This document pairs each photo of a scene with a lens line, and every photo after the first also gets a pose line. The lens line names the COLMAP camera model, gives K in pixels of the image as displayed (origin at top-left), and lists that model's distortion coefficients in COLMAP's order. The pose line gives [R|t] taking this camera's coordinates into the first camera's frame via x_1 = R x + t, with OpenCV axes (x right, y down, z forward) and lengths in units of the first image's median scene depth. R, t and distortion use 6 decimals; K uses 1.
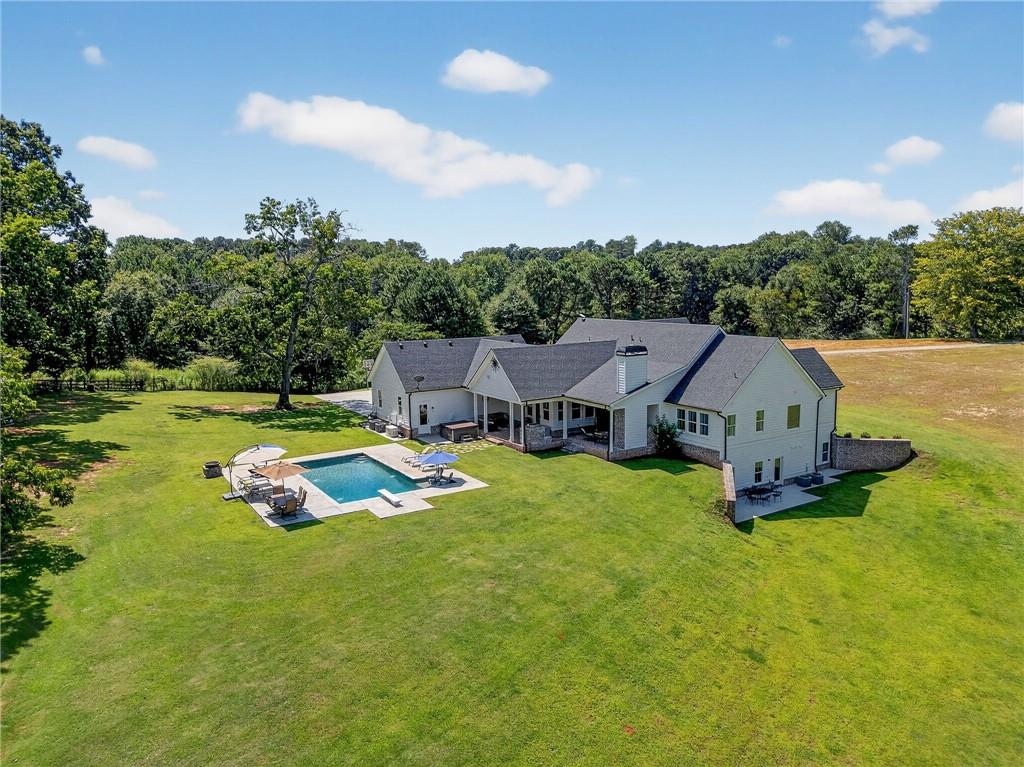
lens RADIAL K [[695.4, 0, 512.0], [0, 695.4, 383.5], [0, 0, 1]] dist [0.027320, -0.006538]
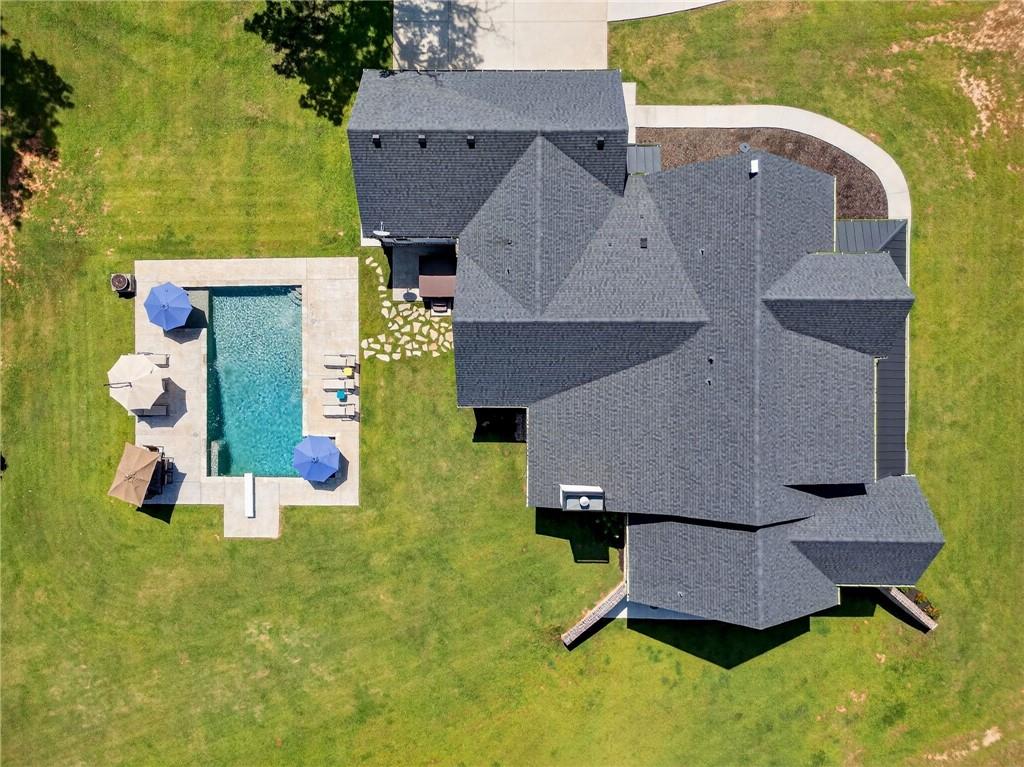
lens RADIAL K [[695.4, 0, 512.0], [0, 695.4, 383.5], [0, 0, 1]] dist [0.027320, -0.006538]
pose [[0.847949, 0.530033, -0.006878, 0.066145], [-0.083531, 0.146424, 0.985689, -0.855621], [0.523454, -0.835240, 0.168435, 1.111113]]
